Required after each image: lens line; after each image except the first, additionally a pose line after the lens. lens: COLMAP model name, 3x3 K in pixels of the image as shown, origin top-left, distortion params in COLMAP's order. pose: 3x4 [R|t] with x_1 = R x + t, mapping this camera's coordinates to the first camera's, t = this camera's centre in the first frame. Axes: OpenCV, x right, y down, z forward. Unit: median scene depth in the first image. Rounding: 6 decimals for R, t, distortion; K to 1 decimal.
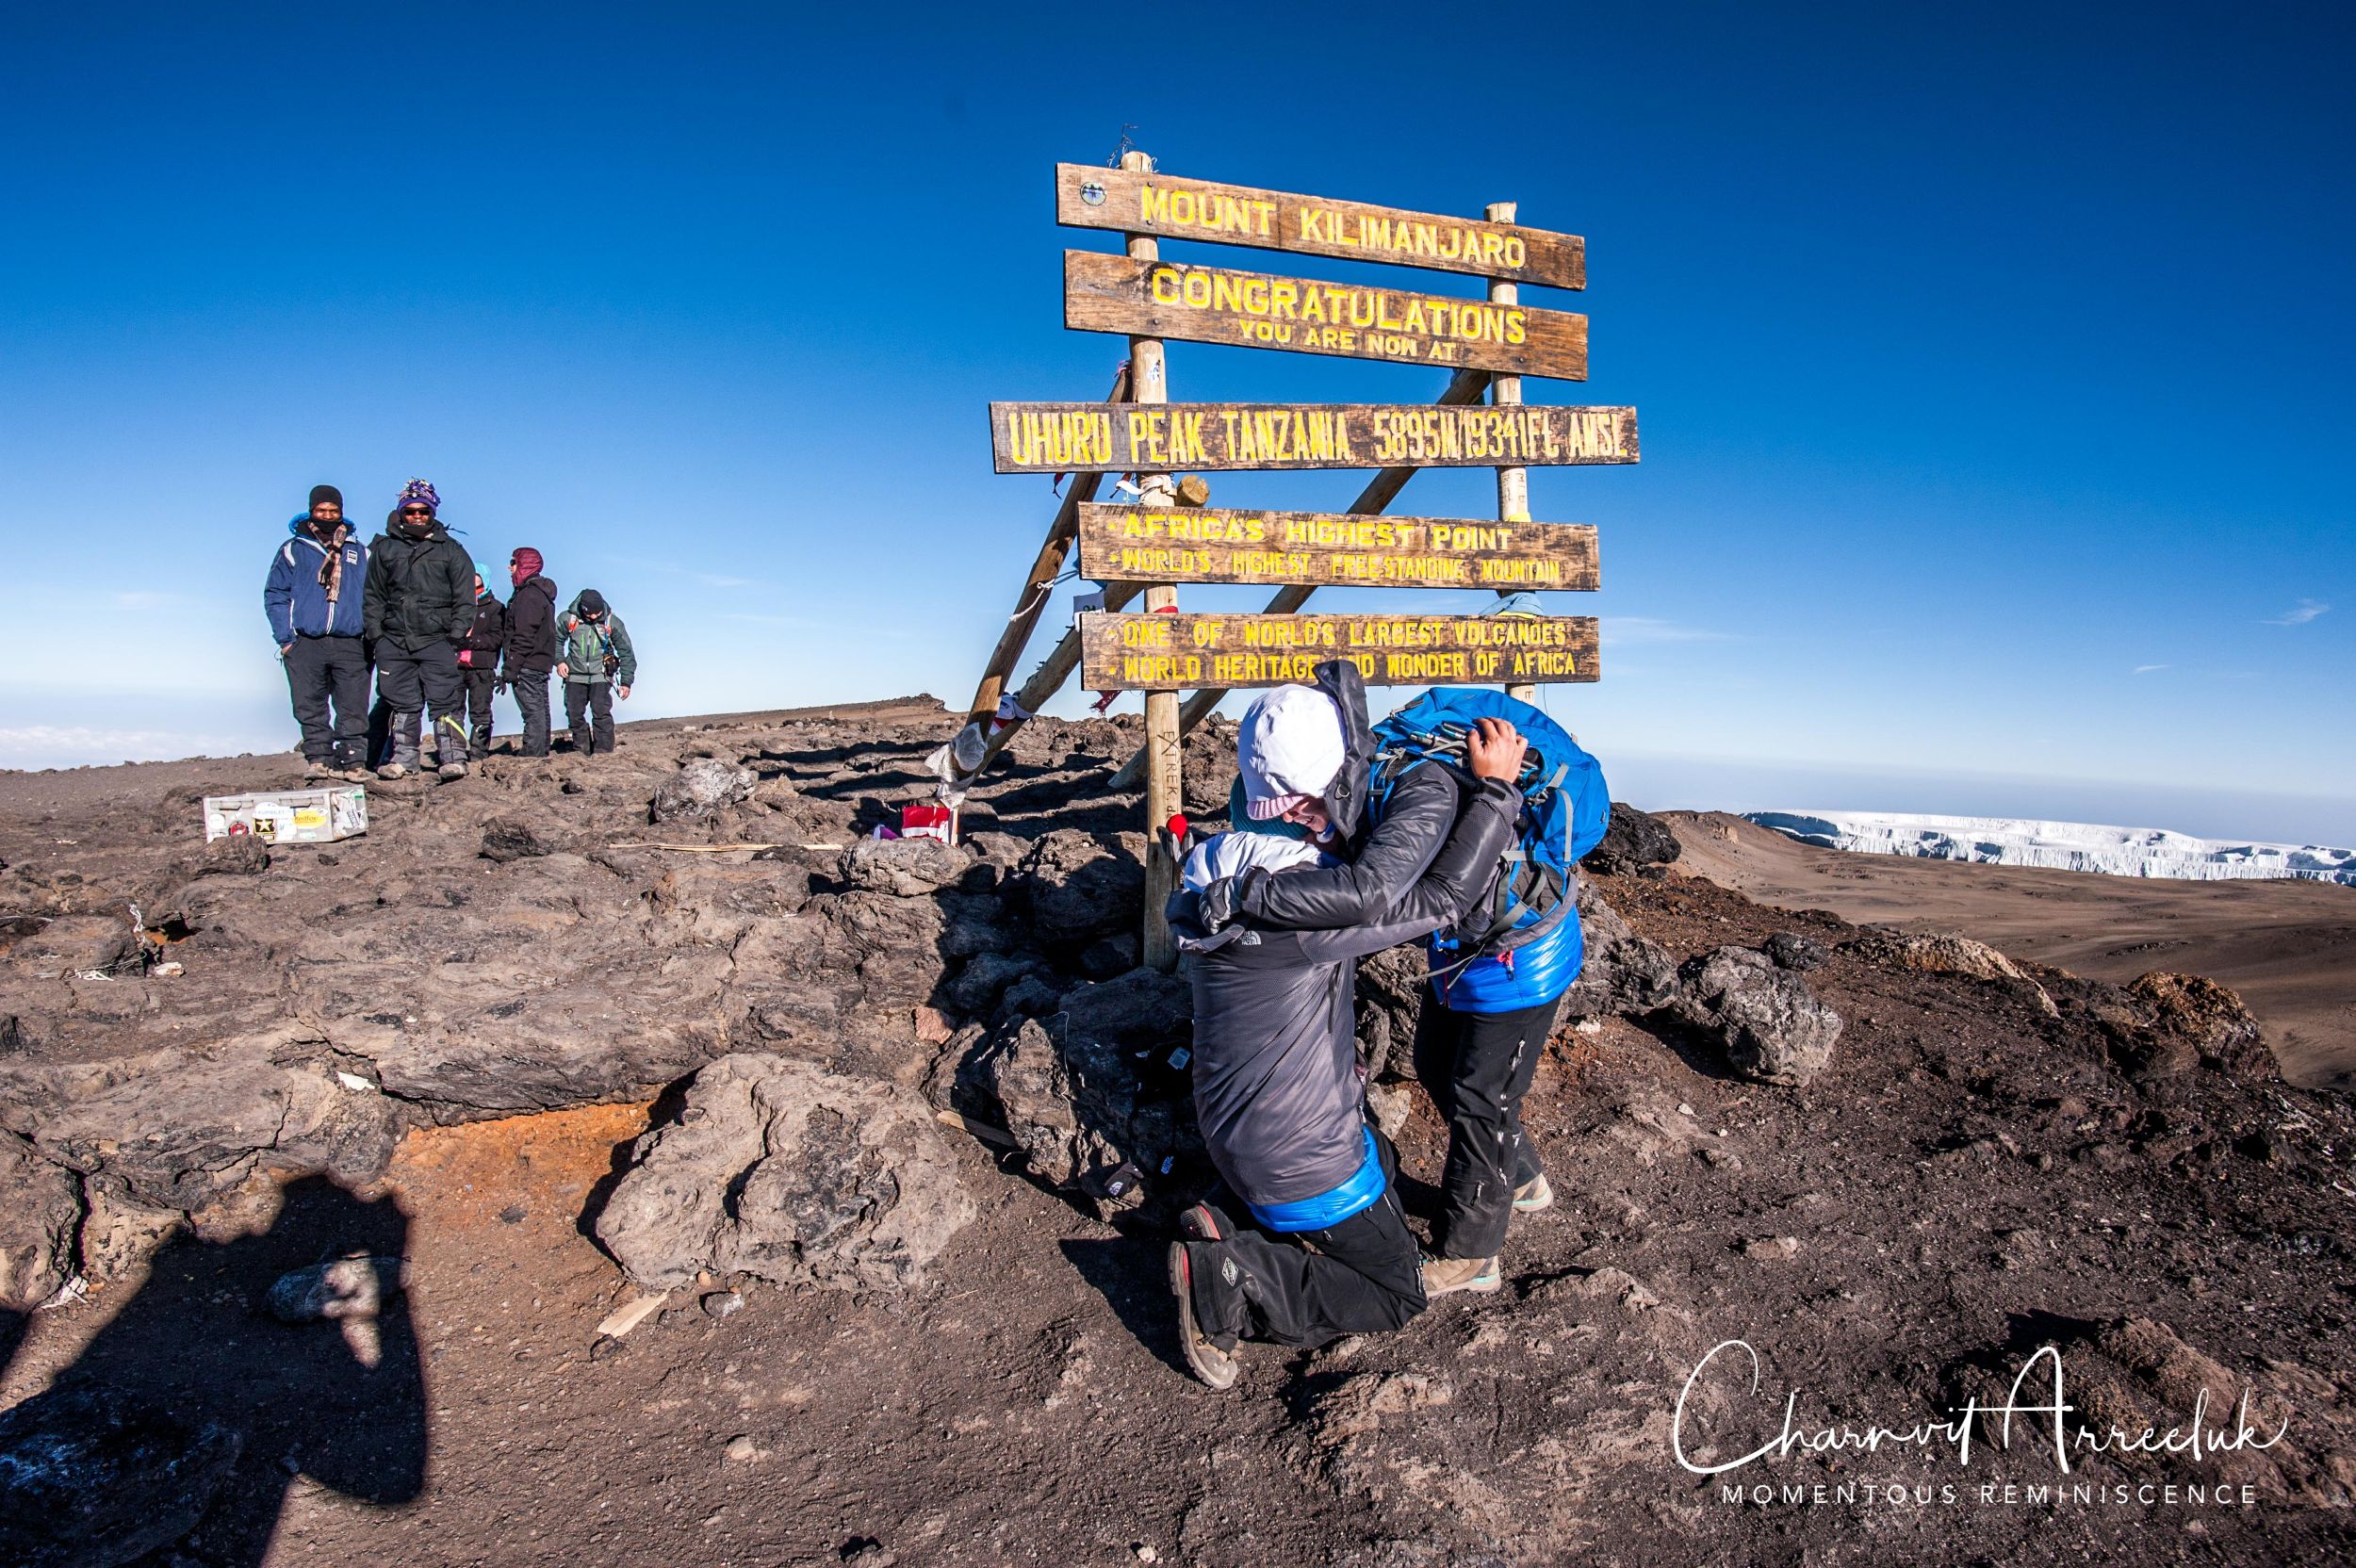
lens RADIAL K [[1353.3, 0, 1178.3], [0, 1353.3, 790.9], [0, 0, 1]] dist [-0.038971, 0.016563]
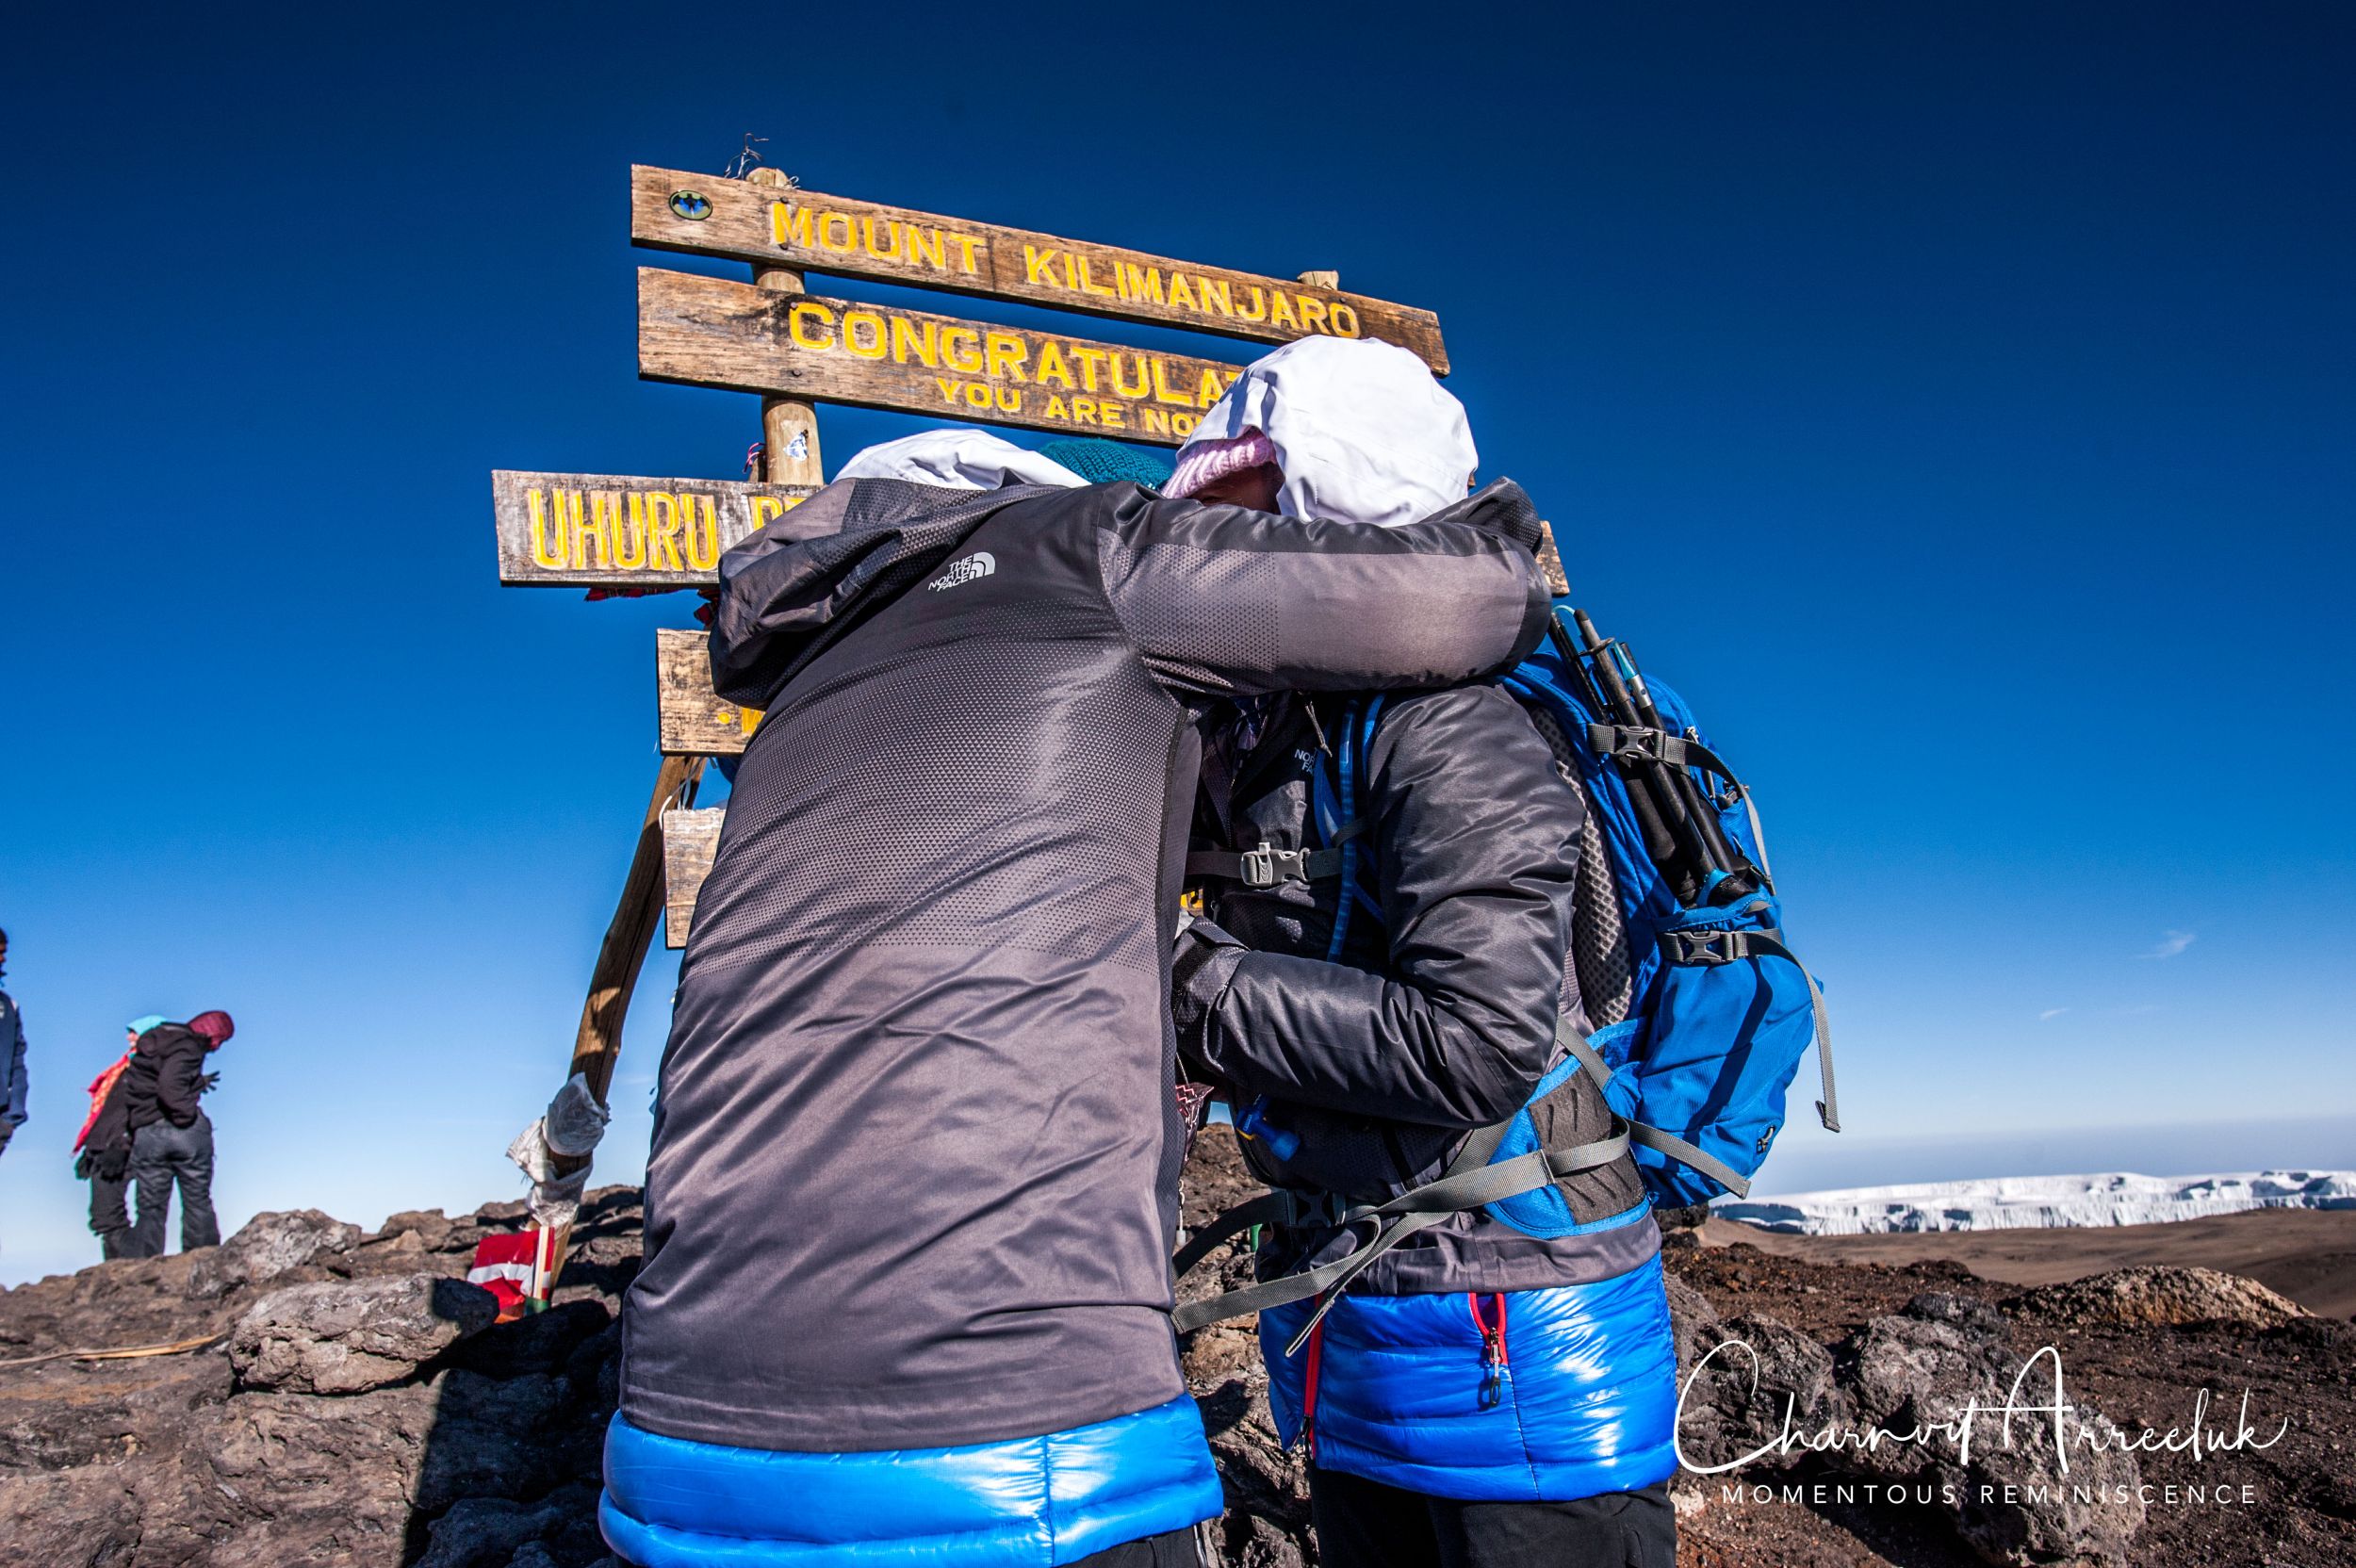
lens RADIAL K [[1356.4, 0, 1176.6], [0, 1356.4, 791.4], [0, 0, 1]] dist [-0.038759, 0.016249]
pose [[0.993214, -0.091216, 0.072148, 0.093279], [0.109593, 0.941698, -0.318109, 0.057532], [-0.038925, 0.323858, 0.945305, 0.432885]]
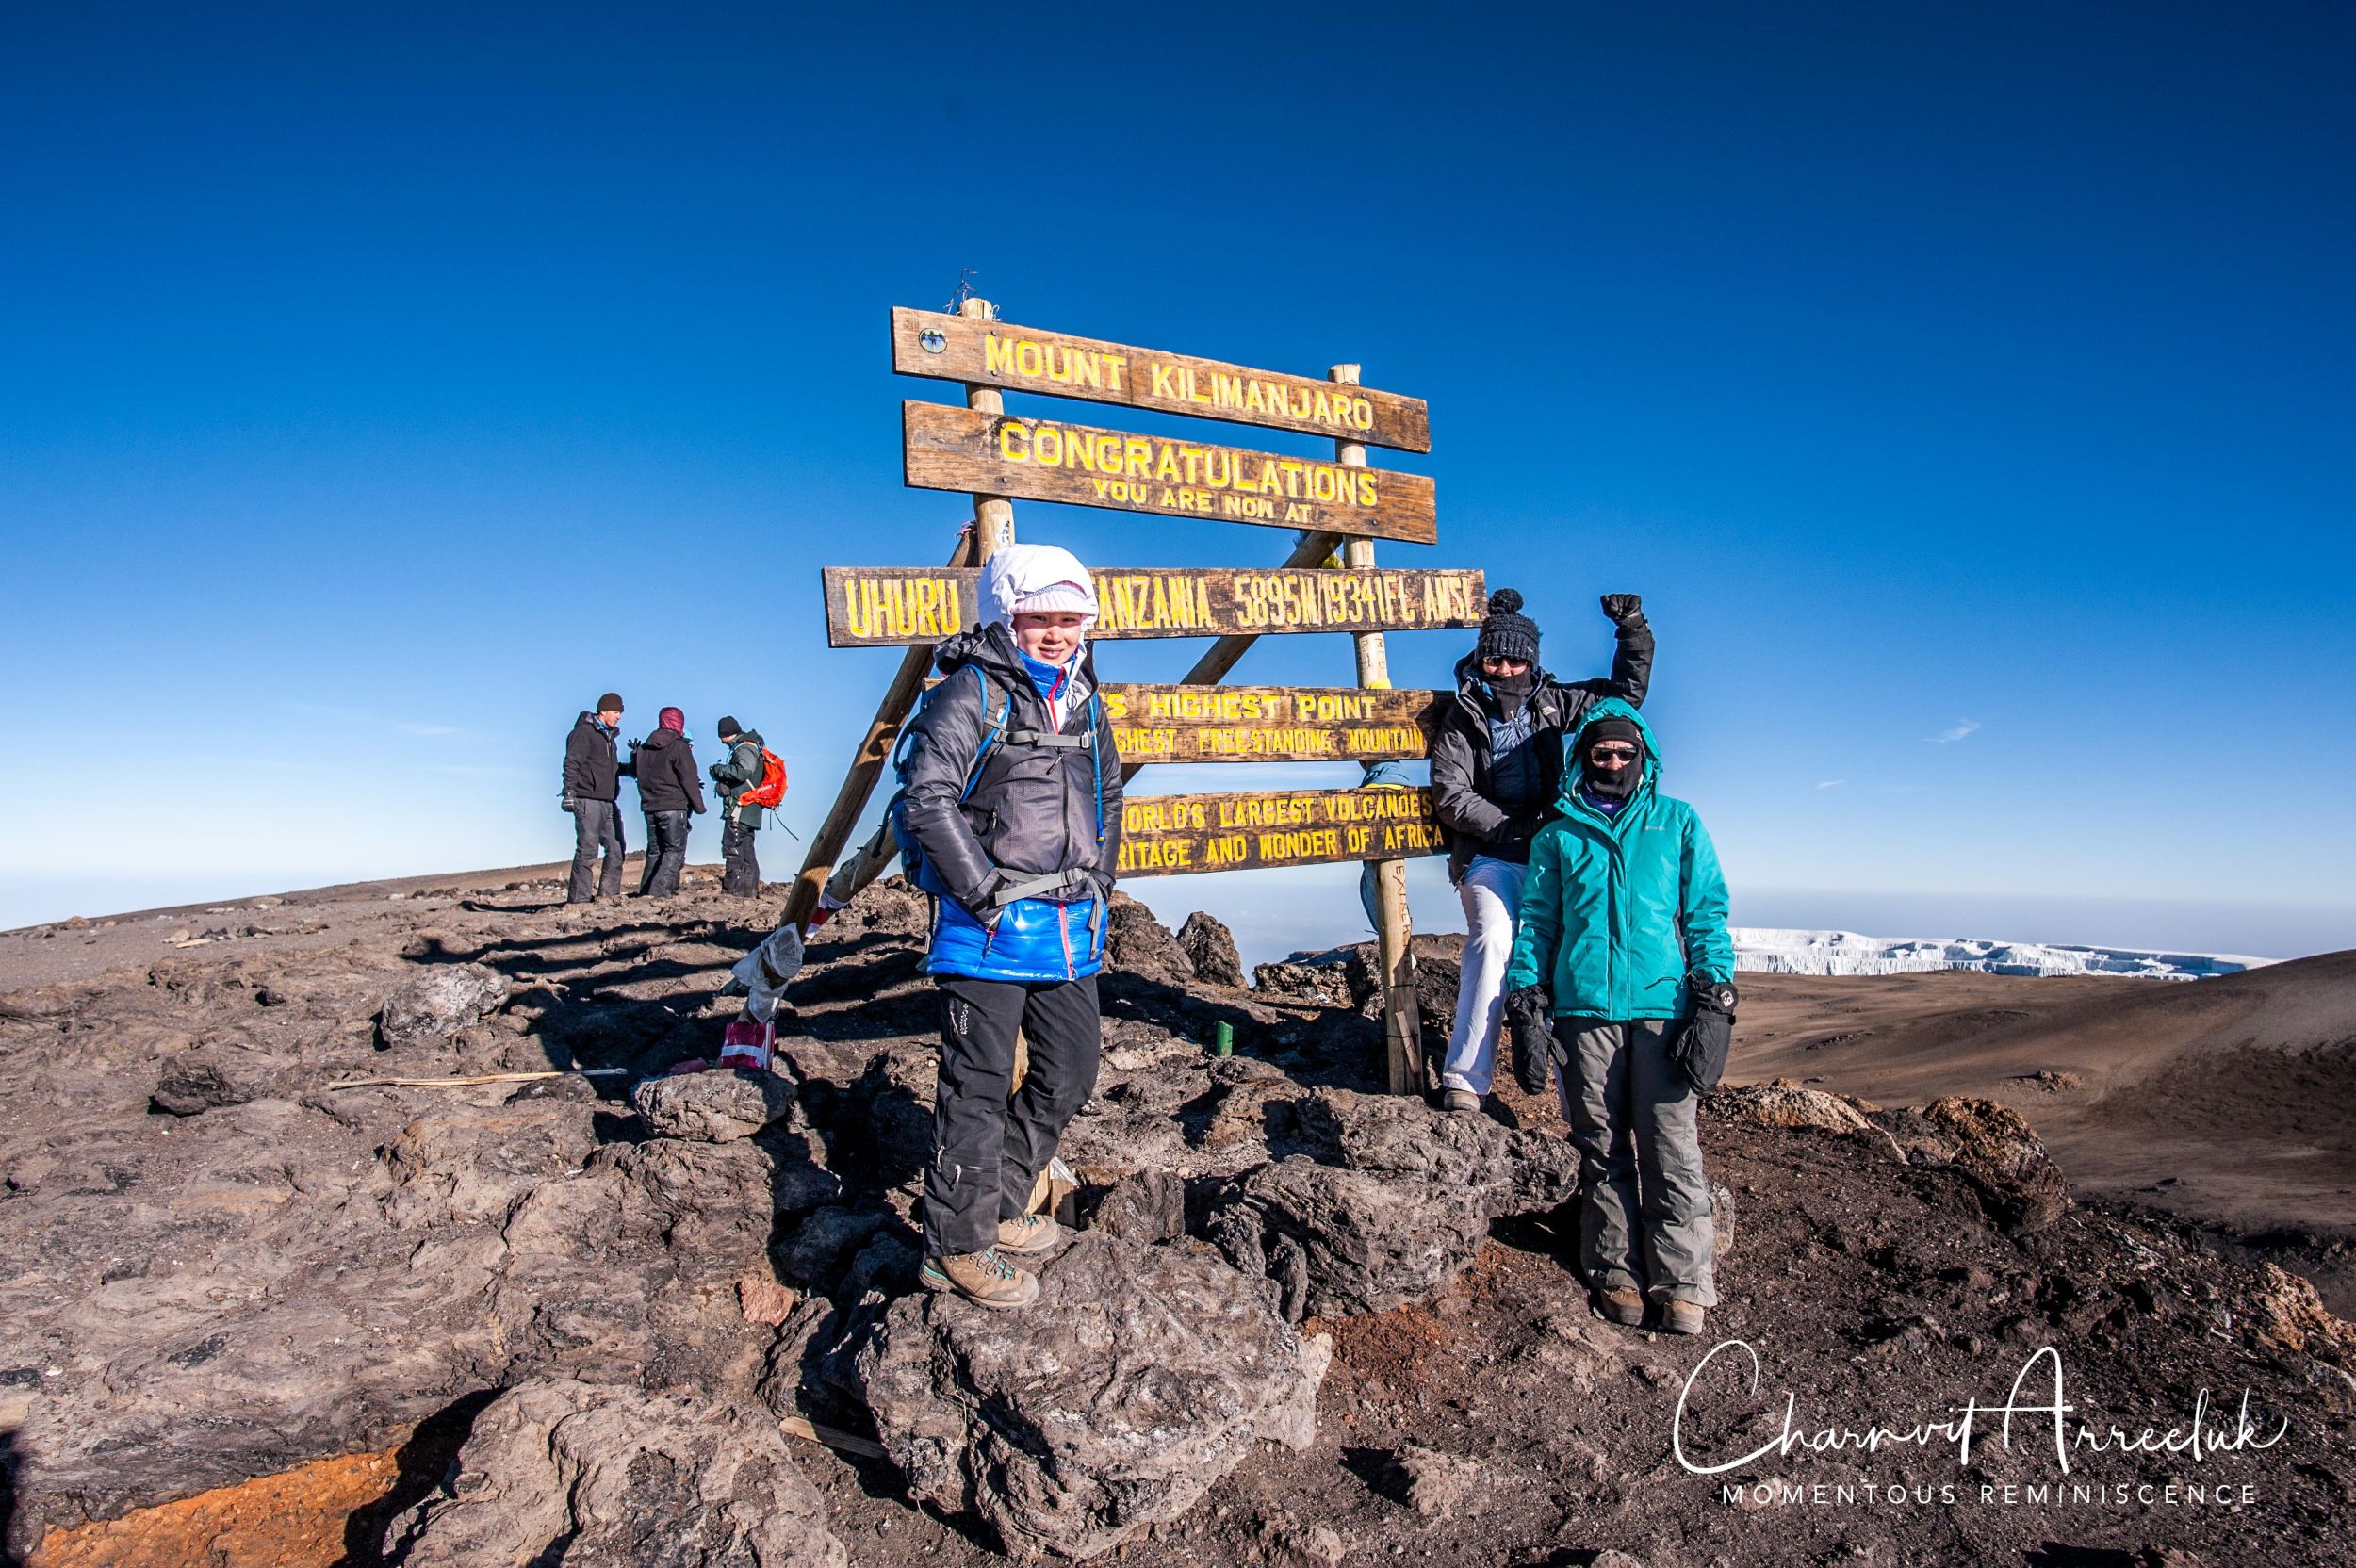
lens RADIAL K [[1353.3, 0, 1178.3], [0, 1353.3, 790.9], [0, 0, 1]] dist [-0.038971, 0.016563]
pose [[0.982690, -0.025041, 0.183560, -0.070280], [0.043810, 0.994131, -0.098916, -0.043120], [-0.180005, 0.105245, 0.978019, 0.107917]]
